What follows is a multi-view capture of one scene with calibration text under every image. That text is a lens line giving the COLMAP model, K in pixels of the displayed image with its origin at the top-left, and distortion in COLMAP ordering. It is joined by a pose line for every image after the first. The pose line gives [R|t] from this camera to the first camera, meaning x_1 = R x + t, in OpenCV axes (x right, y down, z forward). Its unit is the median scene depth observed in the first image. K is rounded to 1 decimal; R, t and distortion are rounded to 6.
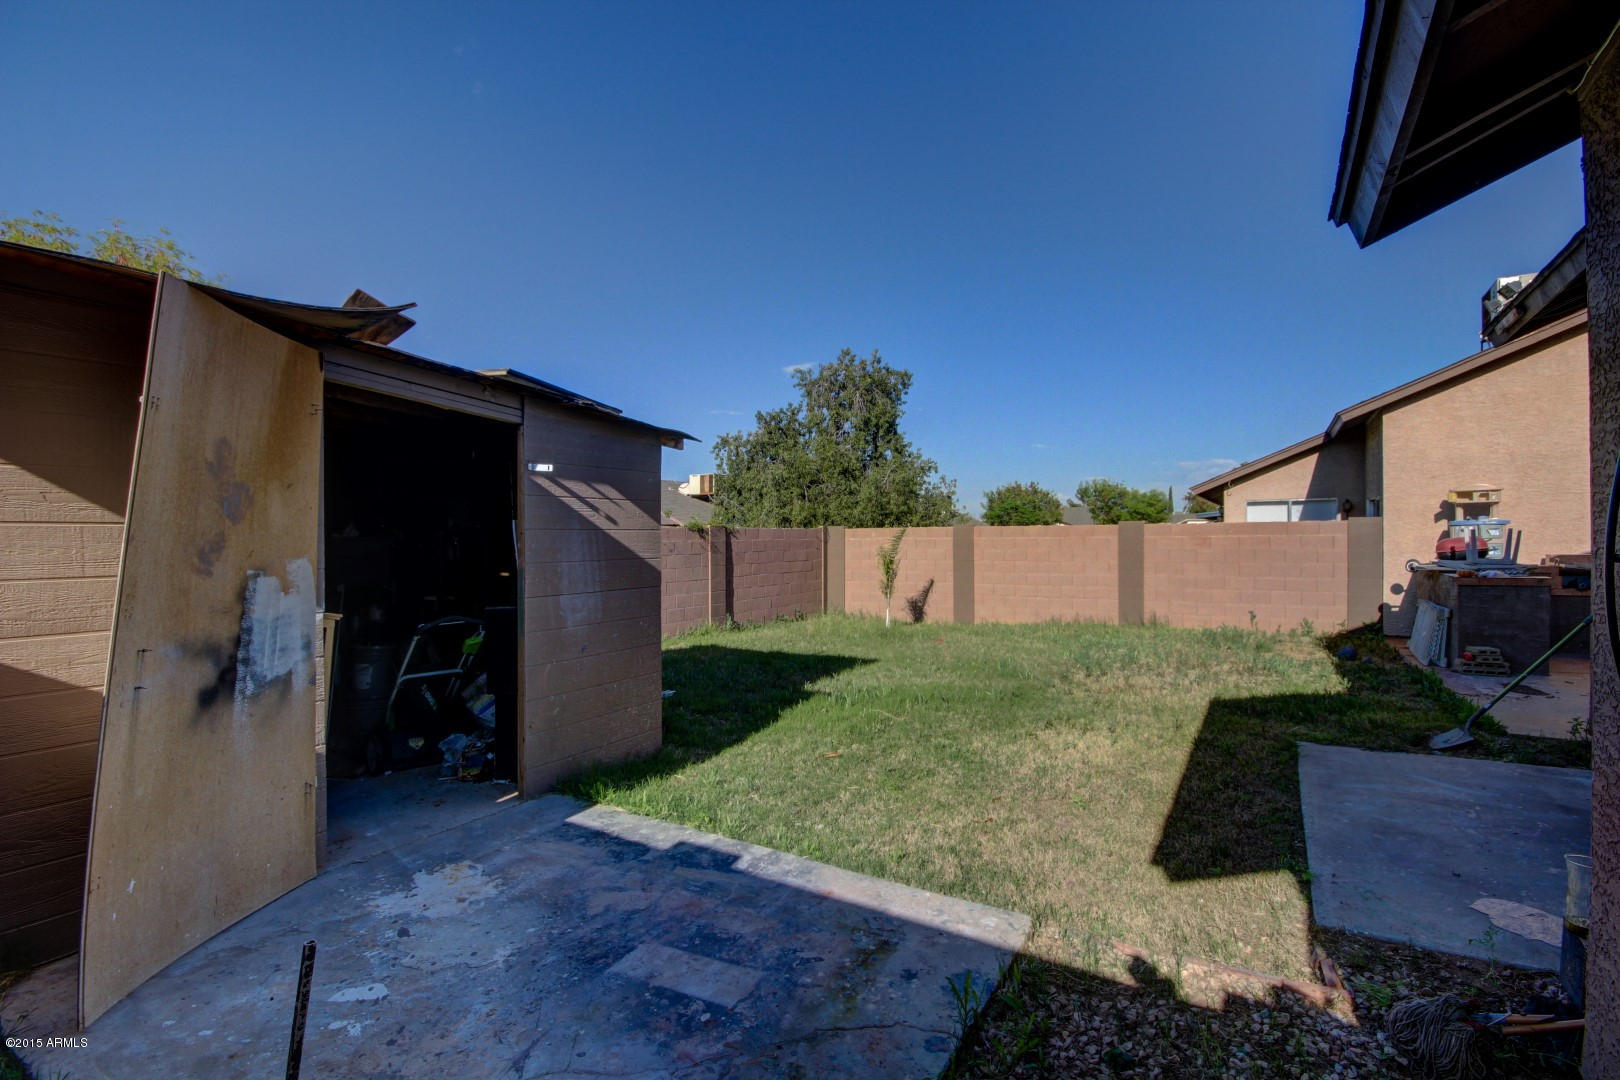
lens RADIAL K [[756.5, 0, 806.1], [0, 756.5, 541.0], [0, 0, 1]] dist [0.004208, -0.004016]
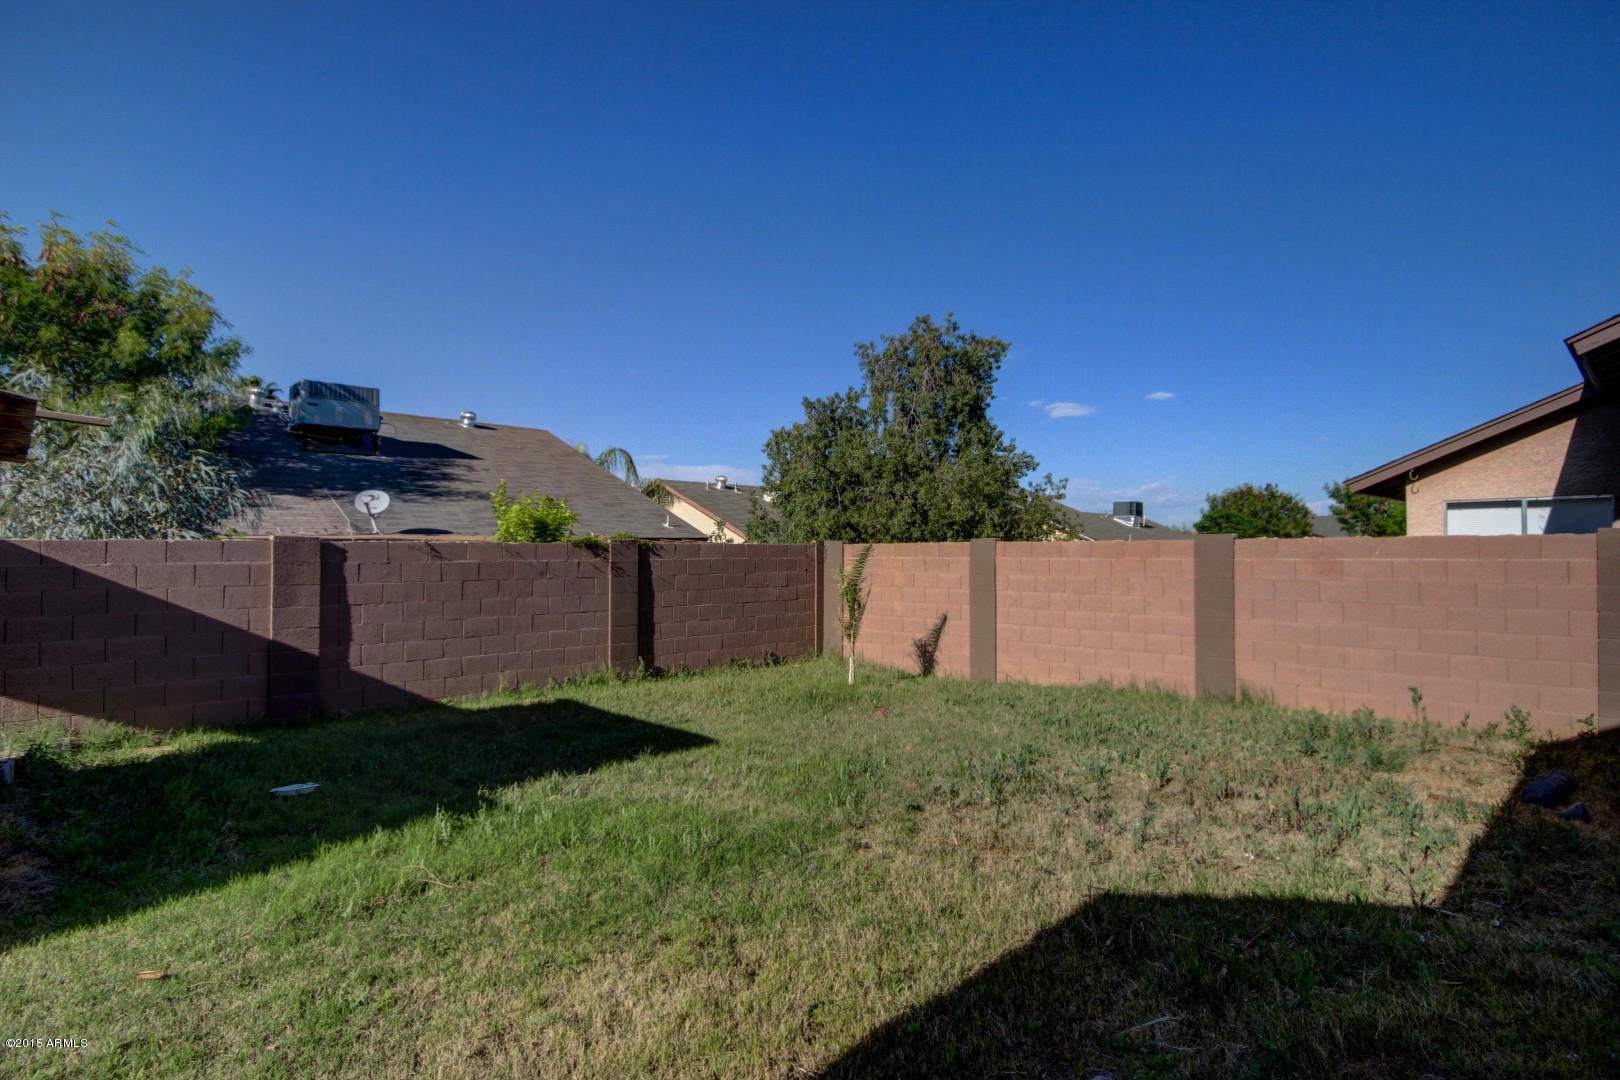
lens RADIAL K [[831.5, 0, 813.2], [0, 831.5, 536.5], [0, 0, 1]] dist [0.004162, 0.000554]
pose [[0.968572, 0.000959, -0.248731, 0.251523], [-0.006422, 0.999756, -0.021156, -0.006640], [0.248650, 0.022089, 0.968342, 0.215381]]
